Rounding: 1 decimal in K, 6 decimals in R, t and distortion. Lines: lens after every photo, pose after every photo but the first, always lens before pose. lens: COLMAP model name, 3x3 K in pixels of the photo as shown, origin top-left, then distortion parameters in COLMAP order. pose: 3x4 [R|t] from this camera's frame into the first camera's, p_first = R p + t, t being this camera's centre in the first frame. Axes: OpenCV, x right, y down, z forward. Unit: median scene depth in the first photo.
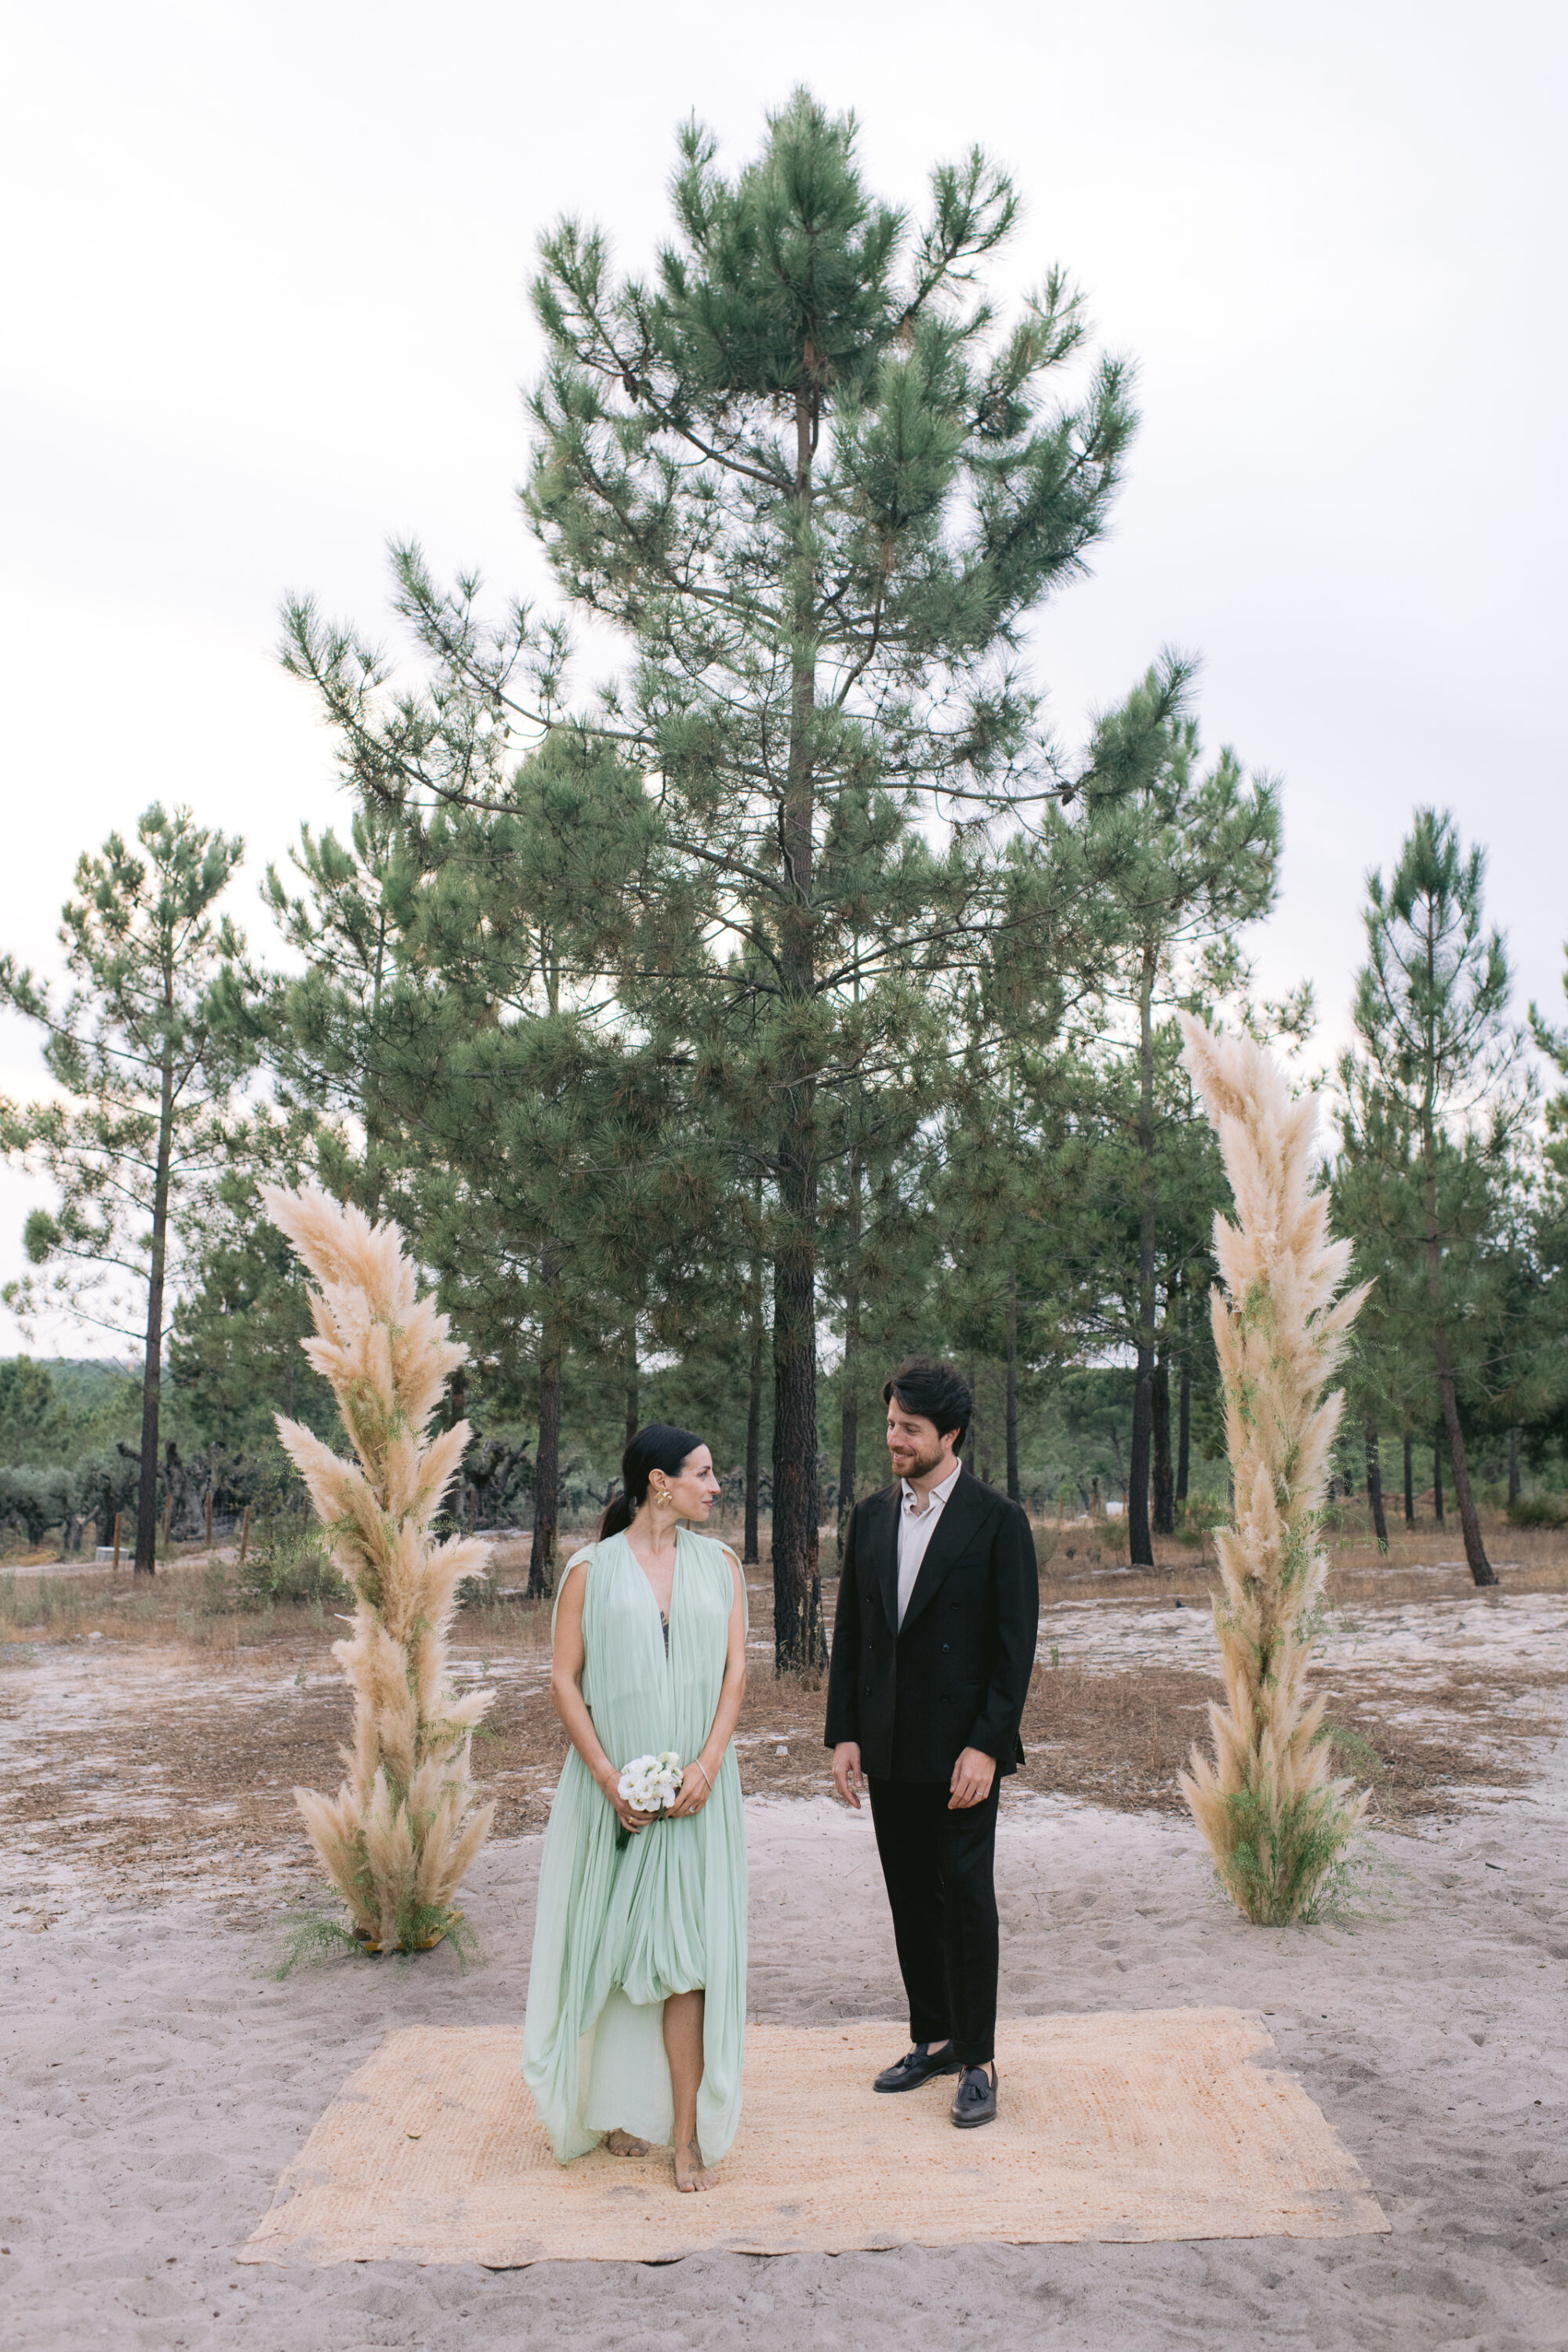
lens RADIAL K [[2338.3, 0, 762.0], [0, 2338.3, 1173.7], [0, 0, 1]] dist [0.008617, 0.000000]
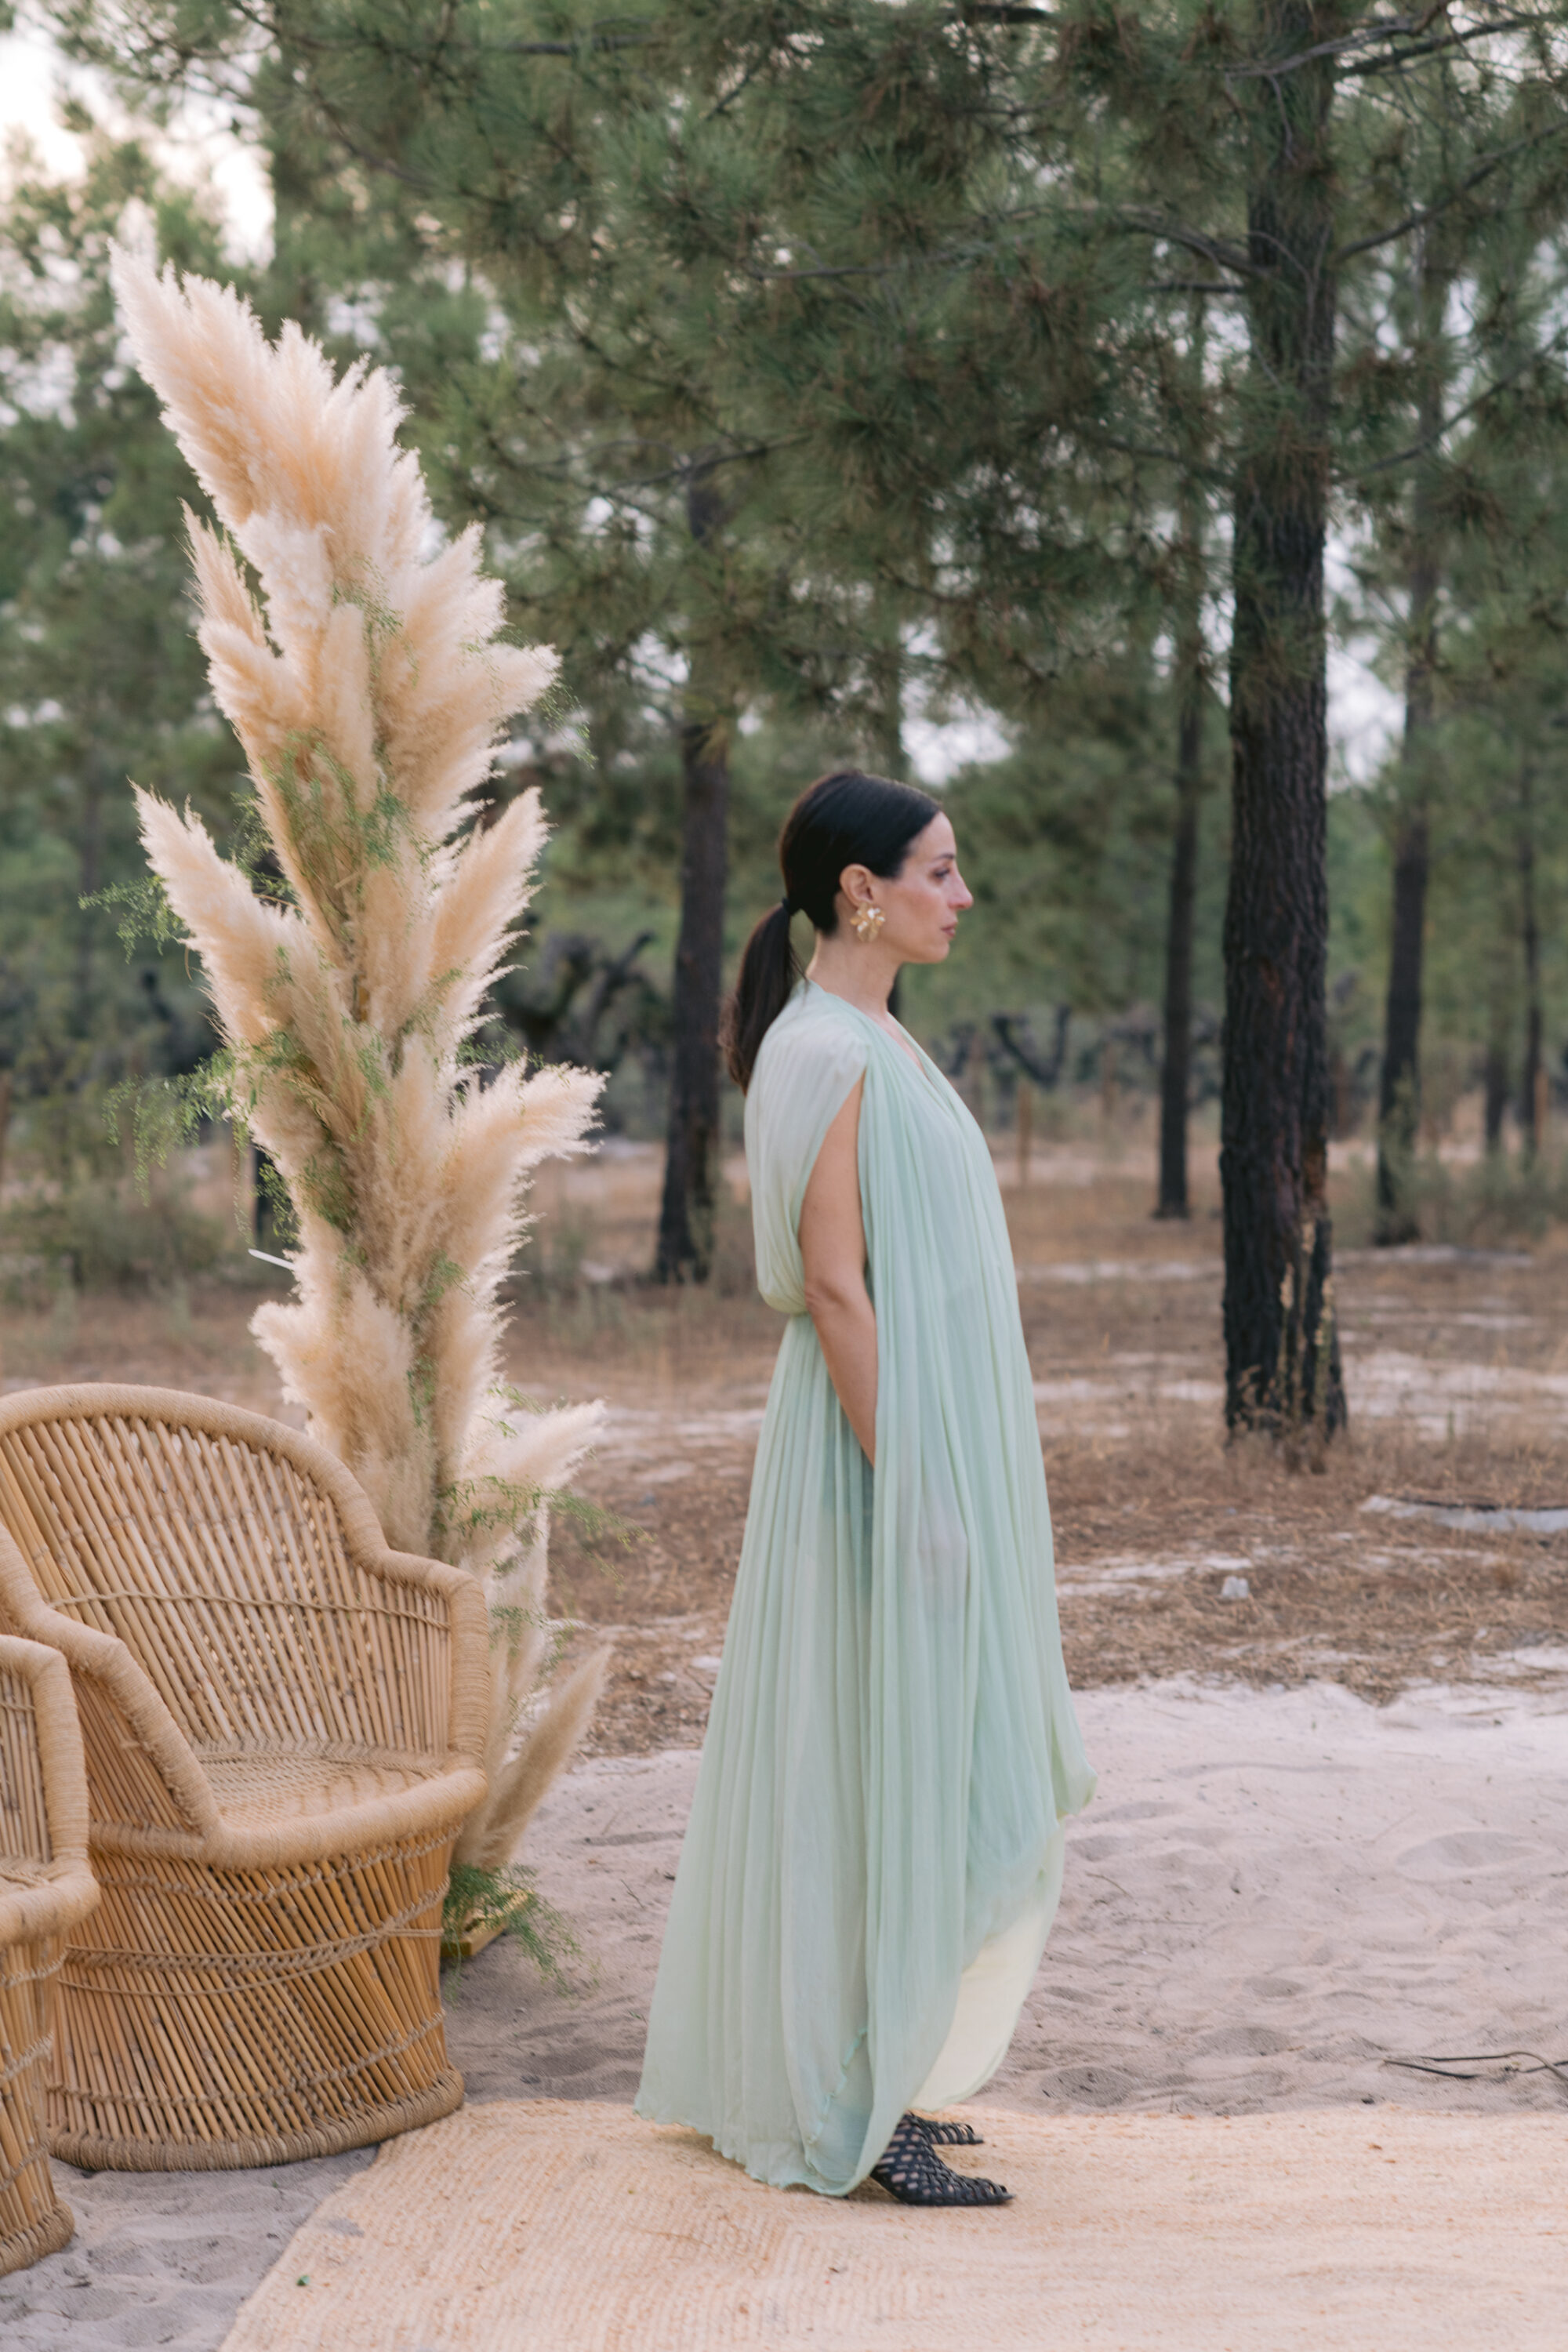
lens RADIAL K [[5651.0, 0, 697.7], [0, 5651.0, 1141.5], [0, 0, 1]] dist [0.066821, 0.000000]
pose [[0.995922, 0.010456, -0.089607, 0.001478], [0.002944, 0.988965, 0.148123, 0.001657], [0.090167, -0.147783, 0.984901, -0.038724]]
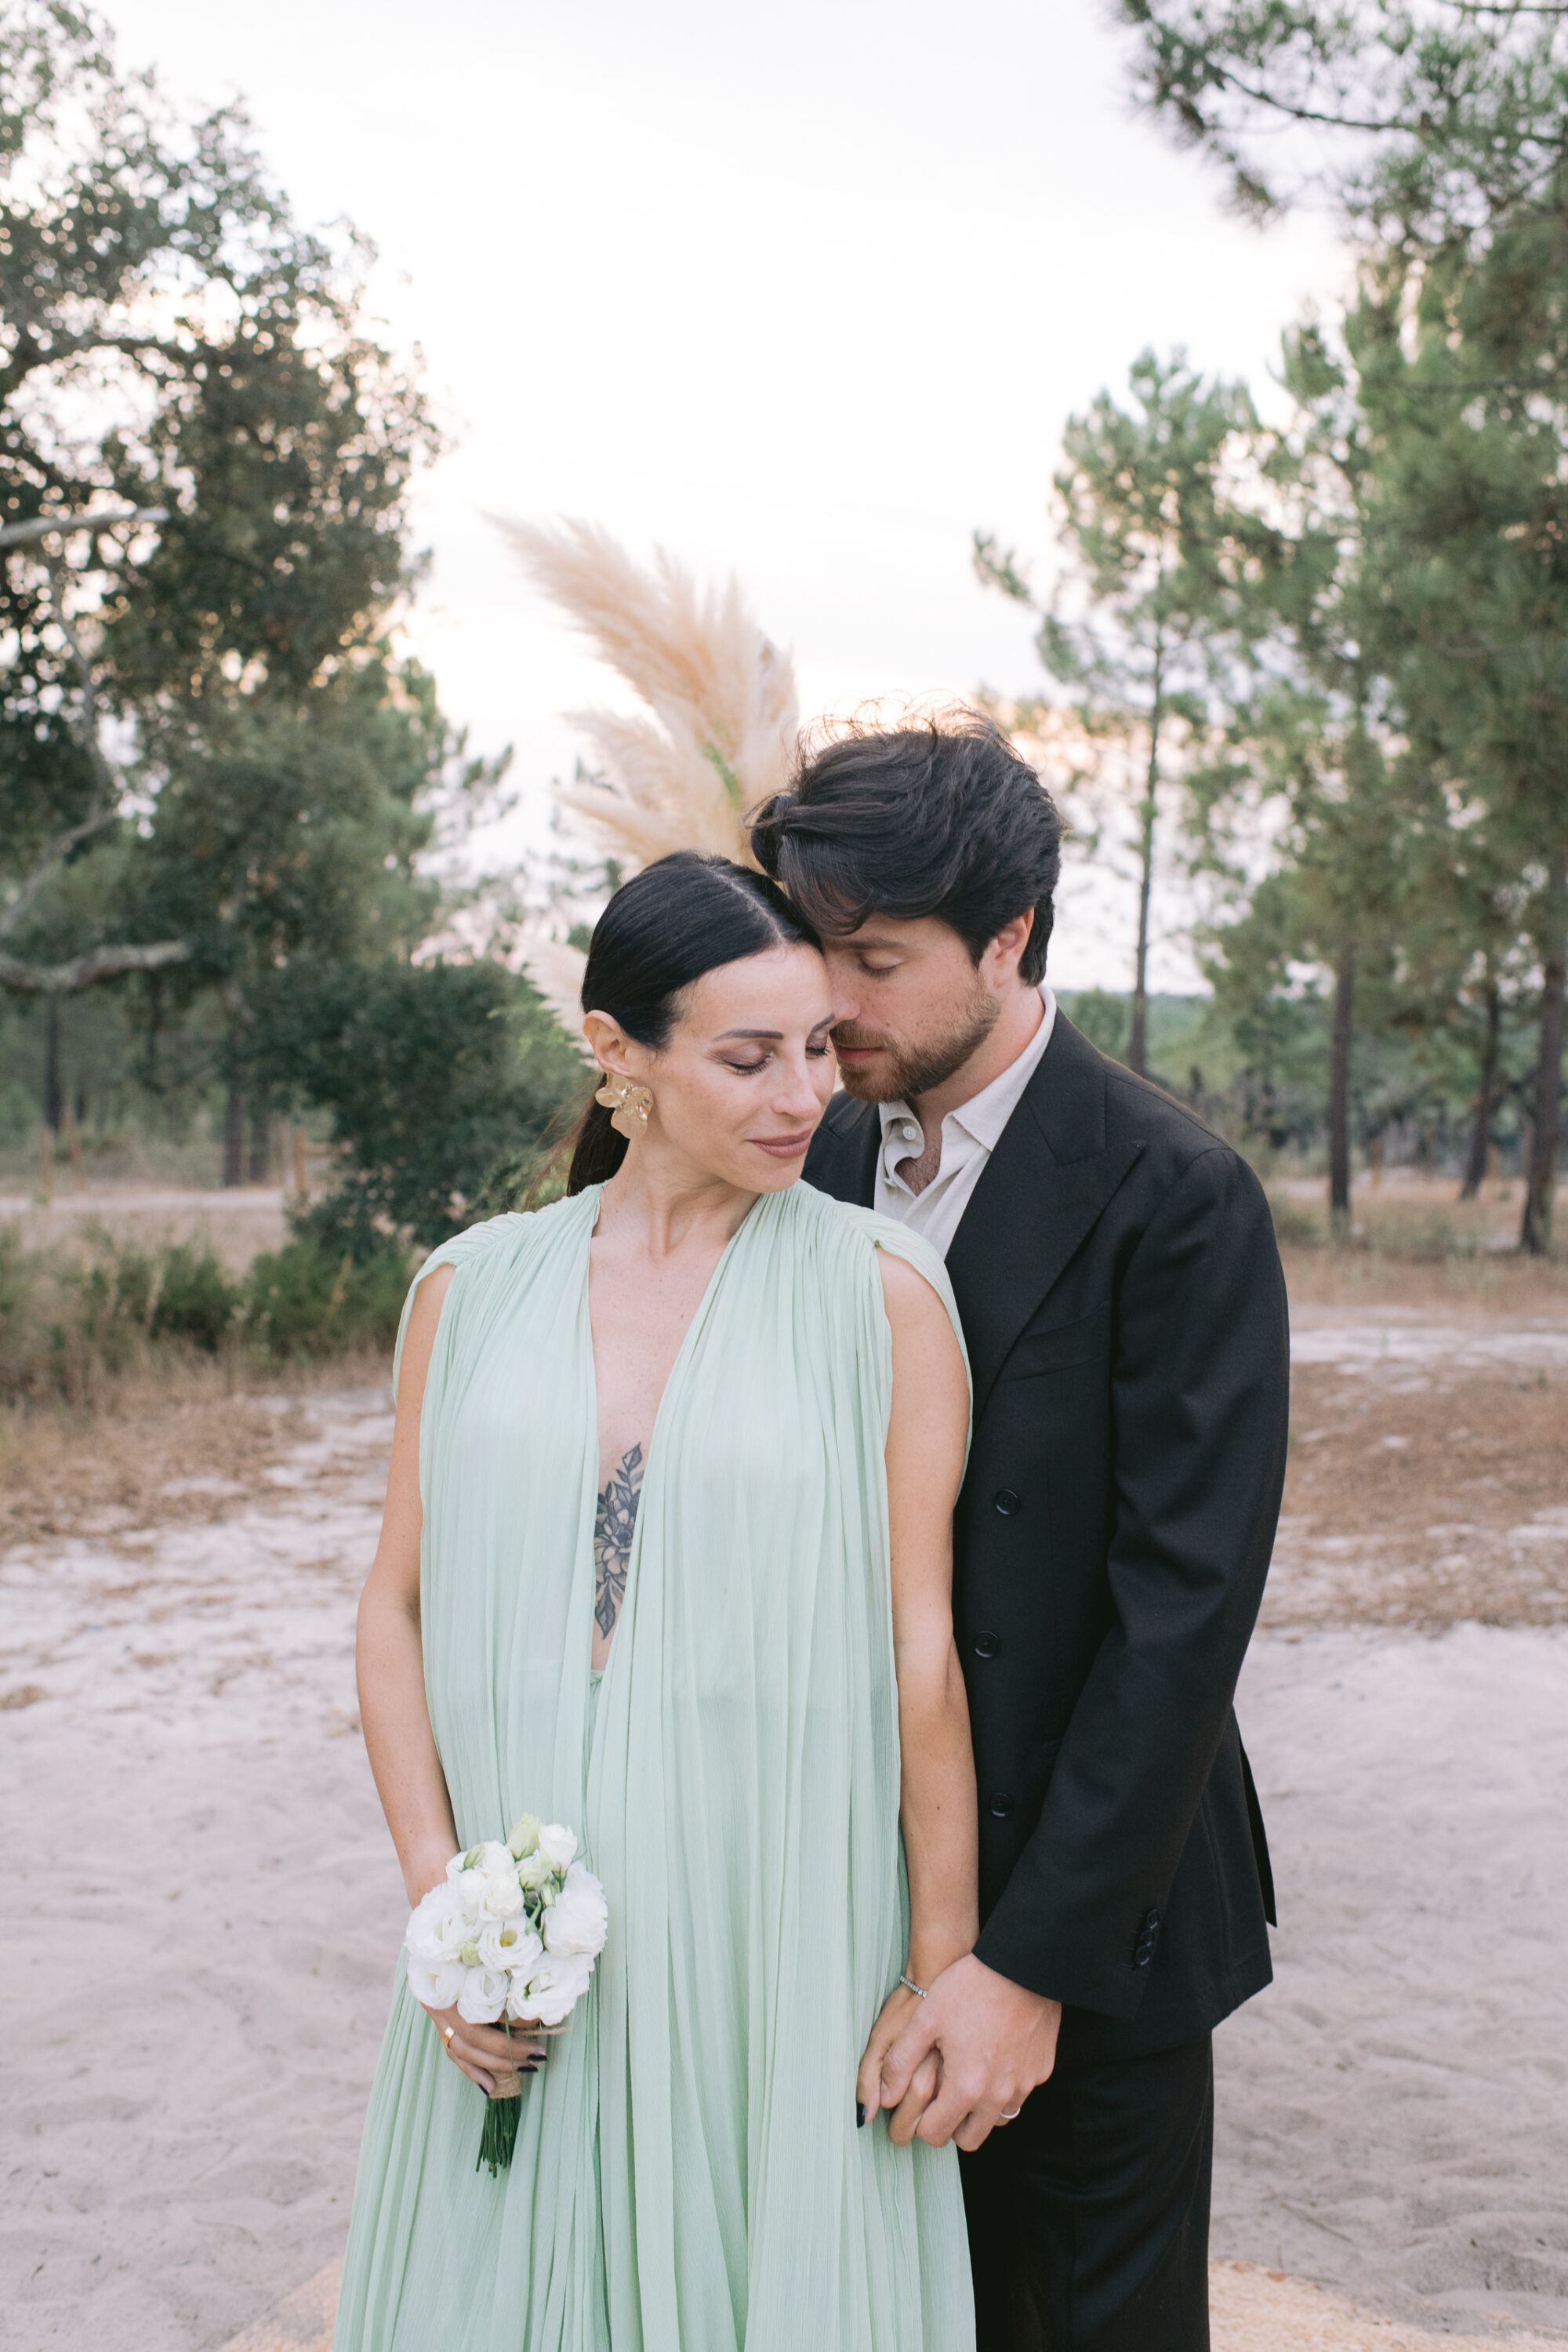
lens RADIAL K [[2338.3, 0, 797.4], [0, 2338.3, 1171.8], [0, 0, 1]] dist [0.008617, 0.000000]
pose [[0.900881, 0.043615, -0.431869, 0.042277], [0.023425, 0.988604, 0.148706, 0.037562], [0.433433, -0.144083, 0.889593, 0.253527]]
